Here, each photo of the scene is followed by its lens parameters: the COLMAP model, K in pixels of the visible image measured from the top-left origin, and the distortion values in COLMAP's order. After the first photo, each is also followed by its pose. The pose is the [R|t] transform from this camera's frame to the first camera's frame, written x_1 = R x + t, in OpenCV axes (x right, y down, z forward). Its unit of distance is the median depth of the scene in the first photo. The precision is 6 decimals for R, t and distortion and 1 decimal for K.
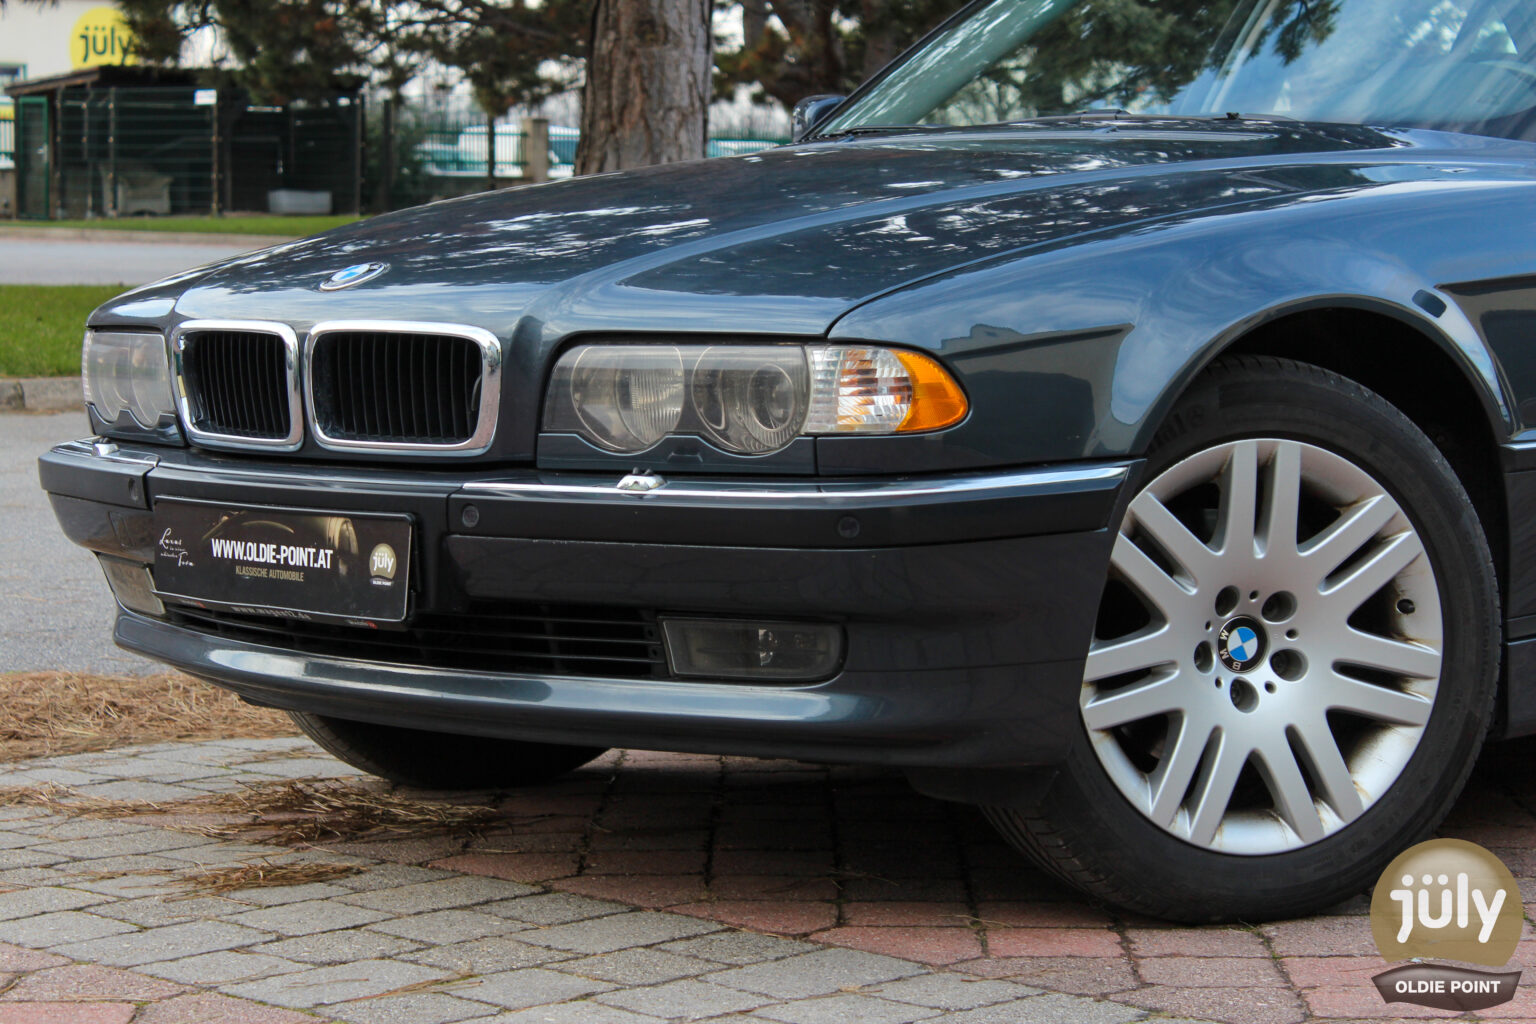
lens RADIAL K [[3654.7, 0, 775.4], [0, 3654.7, 502.3], [0, 0, 1]] dist [0.066003, 0.000000]
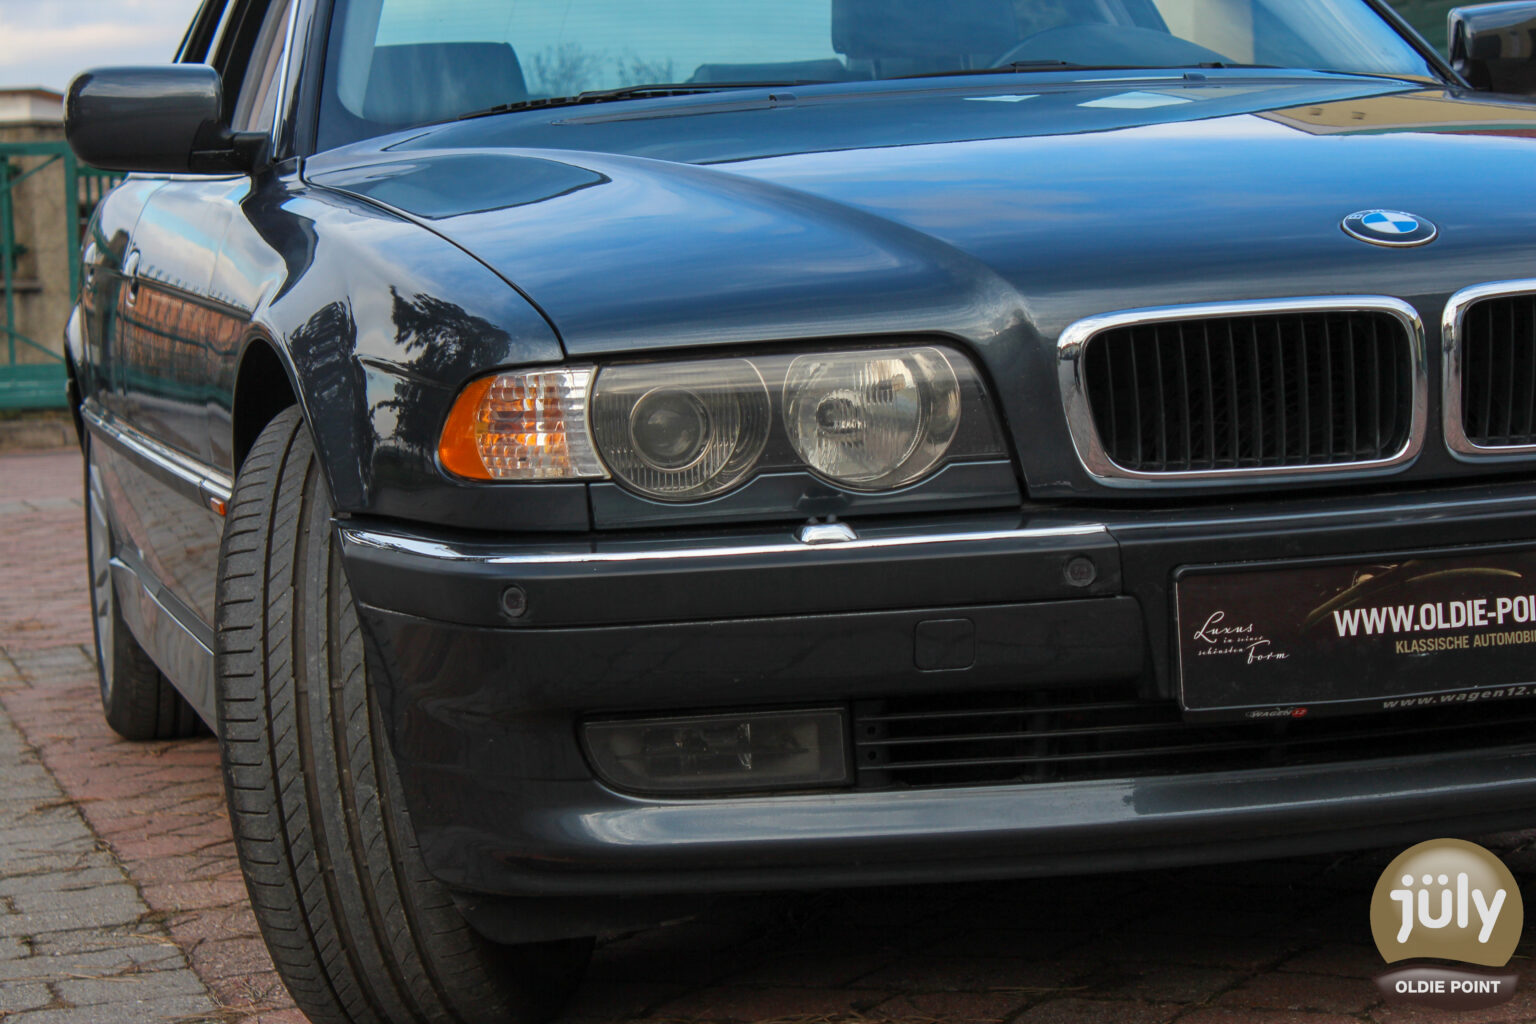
lens RADIAL K [[3639.9, 0, 769.0], [0, 3639.9, 513.9], [0, 0, 1]] dist [0.076463, 0.000000]
pose [[0.491051, -0.083704, 0.867100, -0.822726], [0.114430, 0.992946, 0.031049, -0.042994], [-0.863583, 0.083975, 0.497165, 0.768178]]
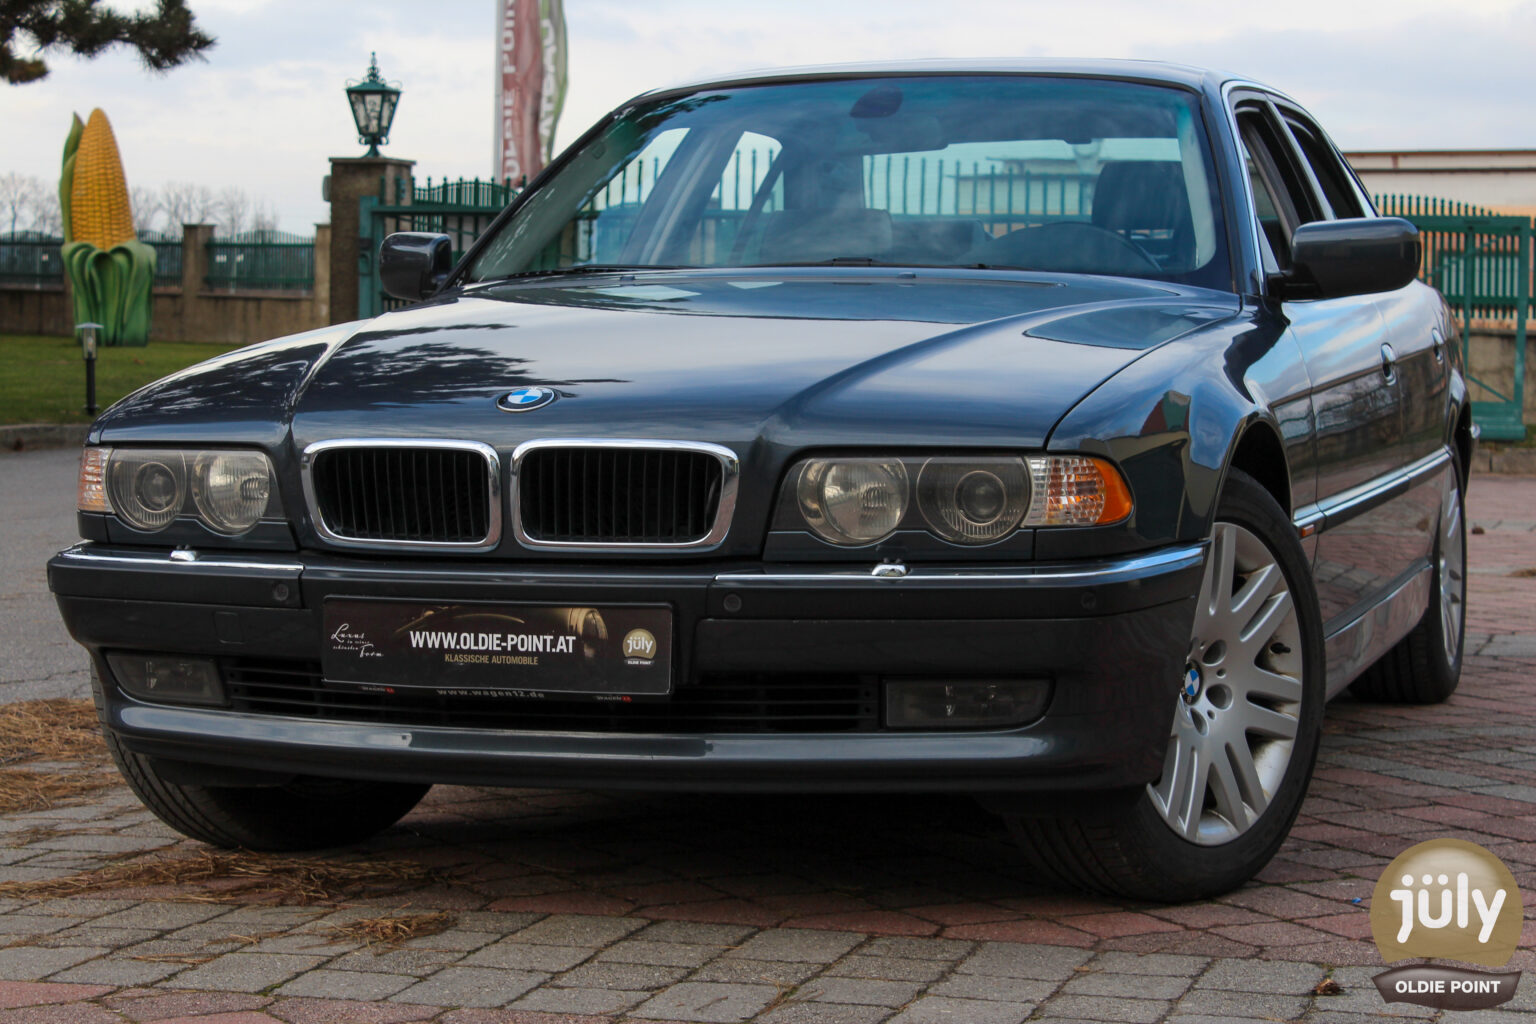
lens RADIAL K [[3267.8, 0, 772.4], [0, 3267.8, 516.2], [0, 0, 1]] dist [0.070096, 0.000000]
pose [[0.878514, -0.021705, 0.477224, -0.551746], [0.029033, 0.999547, -0.007985, -0.014692], [-0.476834, 0.020870, 0.878745, 0.058377]]
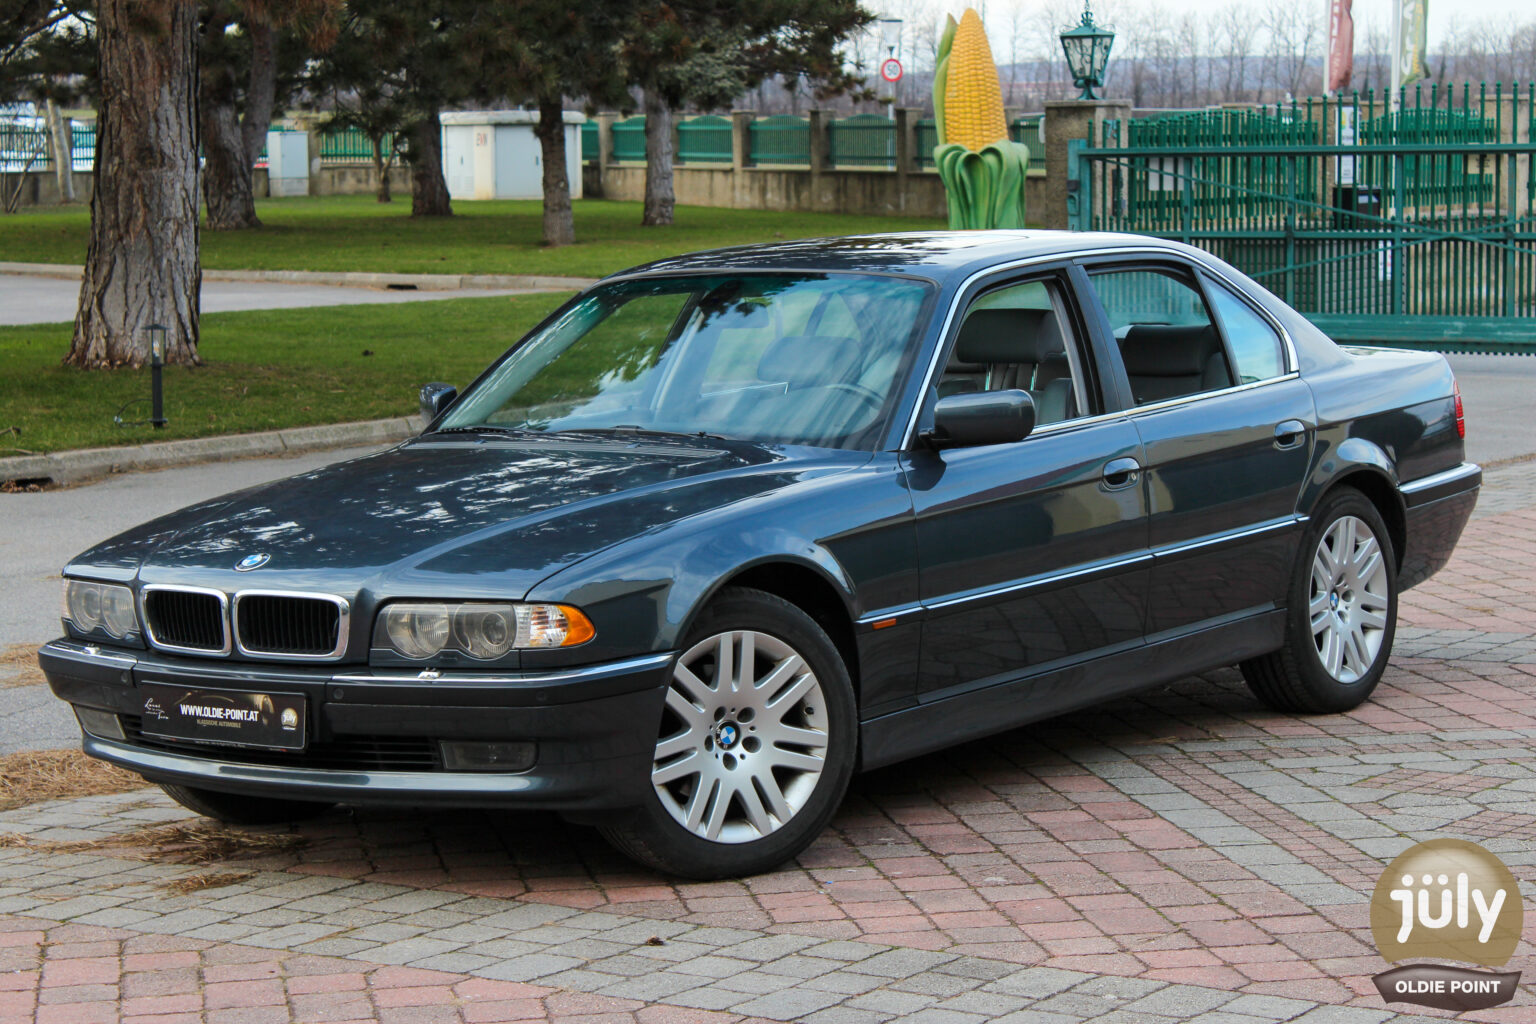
lens RADIAL K [[3639.9, 0, 774.1], [0, 3639.9, 514.1], [0, 0, 1]] dist [0.076463, 0.000000]
pose [[0.983960, -0.038646, 0.174151, -0.181119], [0.035162, 0.999116, 0.023052, -0.122721], [-0.174888, -0.016559, 0.984449, -0.909224]]
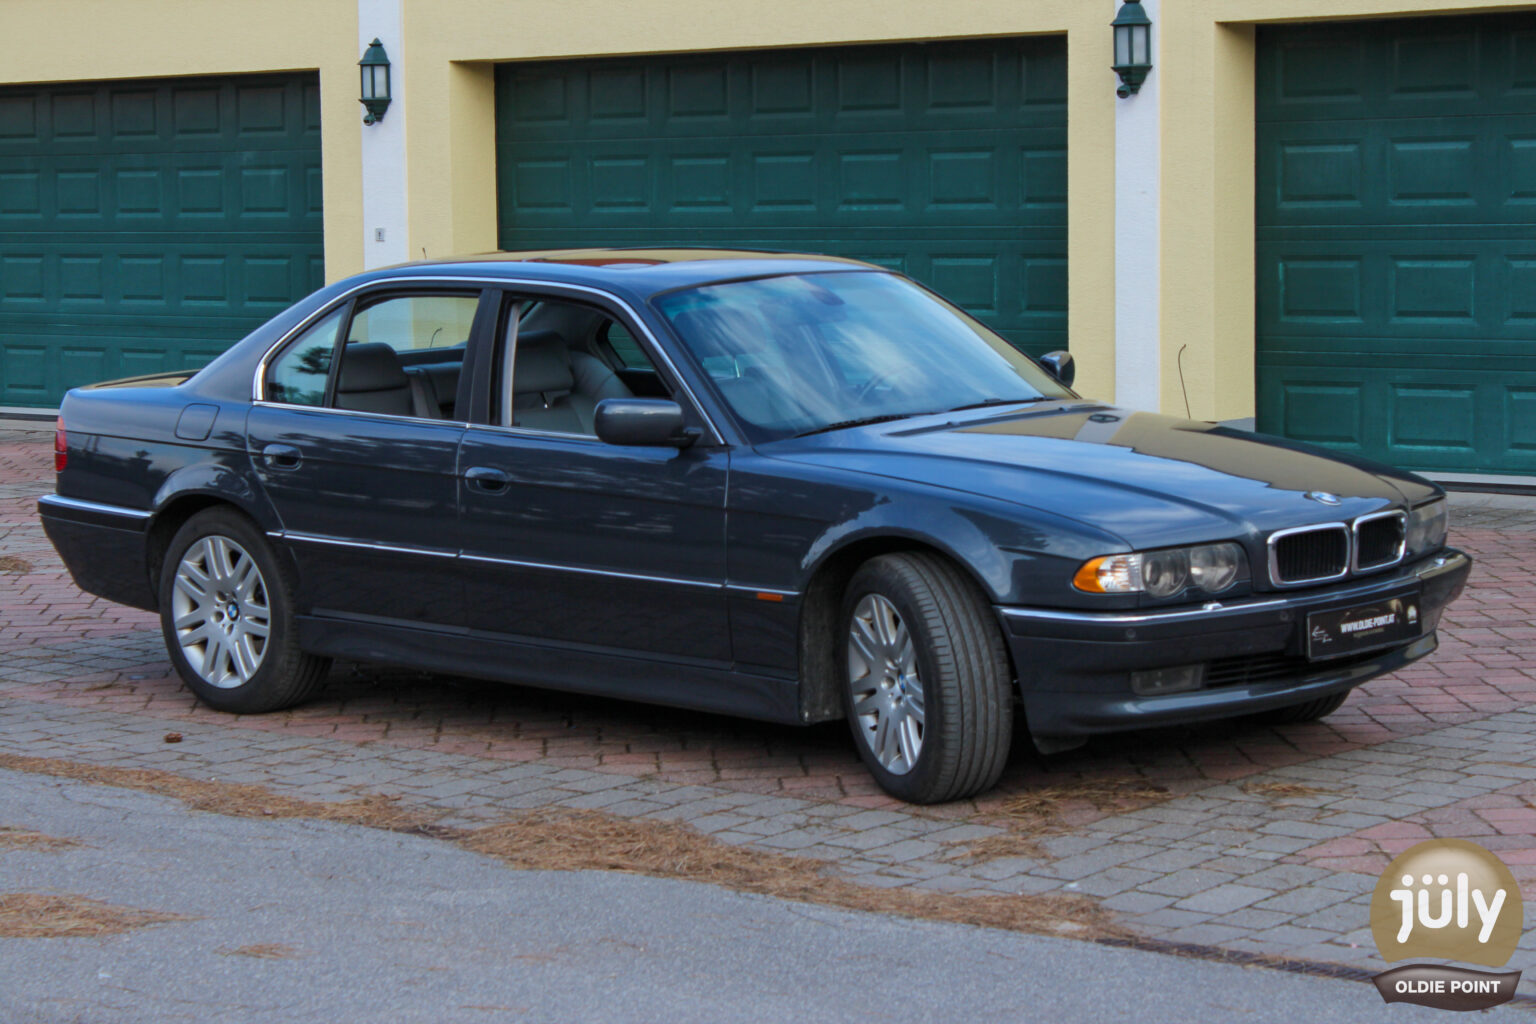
lens RADIAL K [[3639.9, 0, 771.8], [0, 3639.9, 512.1], [0, 0, 1]] dist [0.076463, 0.000000]
pose [[-0.053154, -0.099517, 0.993615, -2.328361], [0.099083, 0.989586, 0.104414, -0.322206], [-0.993659, 0.104000, -0.042740, 1.456802]]
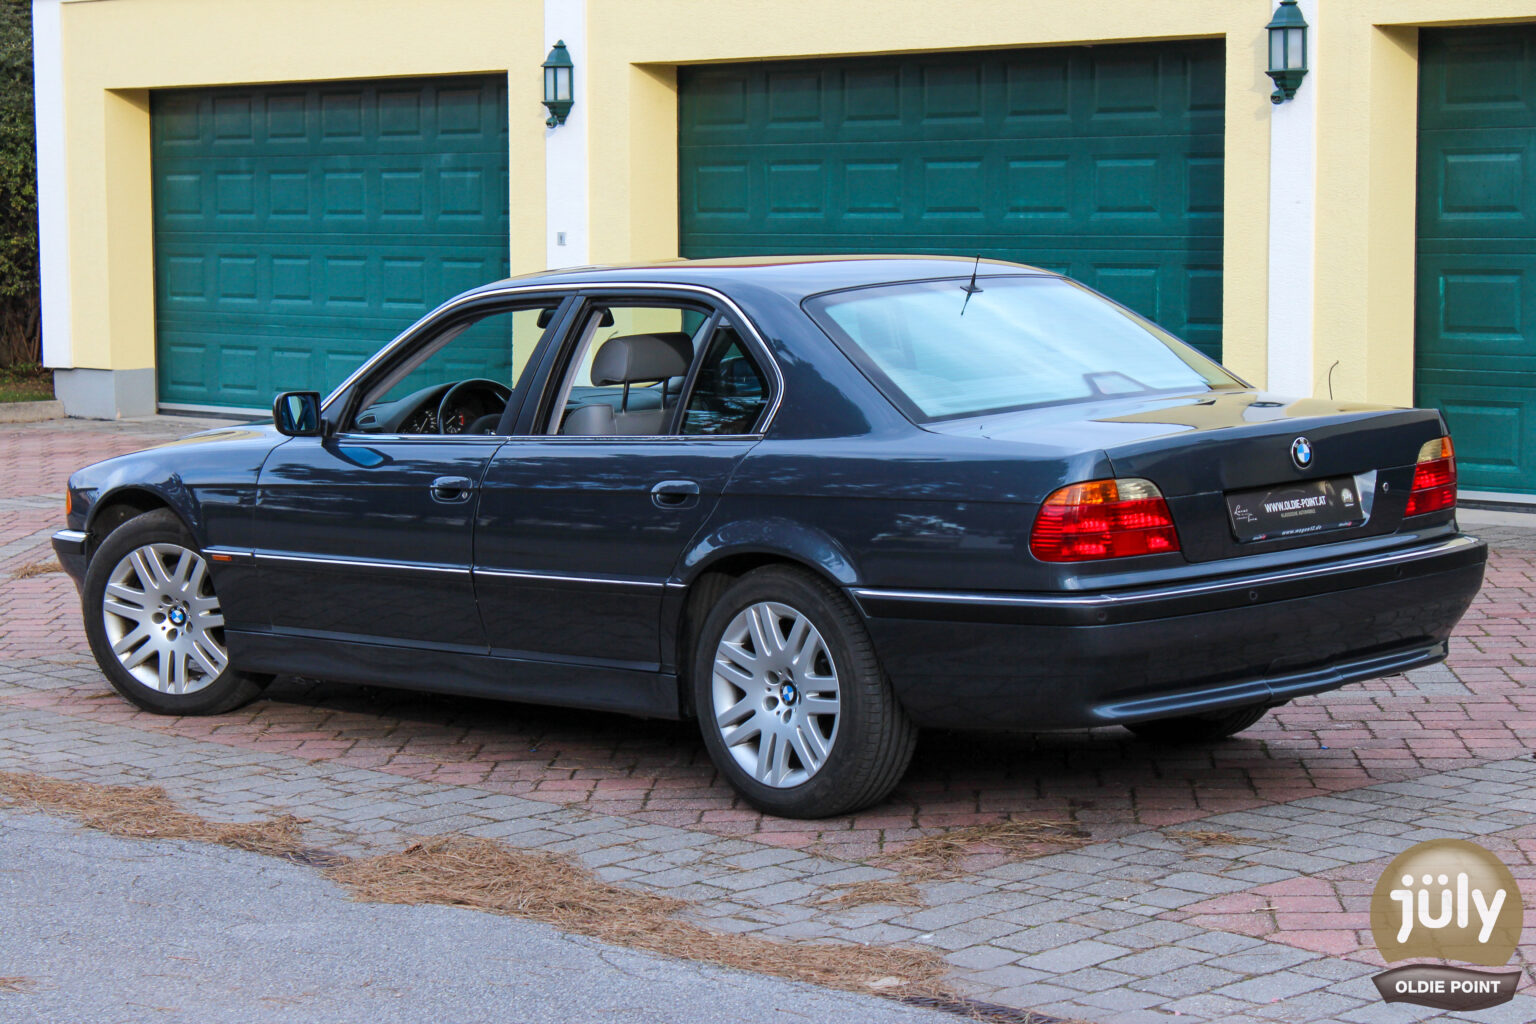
lens RADIAL K [[3639.9, 0, 771.9], [0, 3639.9, 512.8], [0, 0, 1]] dist [0.076463, 0.000000]
pose [[0.057473, -0.098263, 0.993500, -2.225875], [0.091999, 0.991431, 0.092736, -0.293734], [-0.994099, 0.086071, 0.066021, 1.163781]]
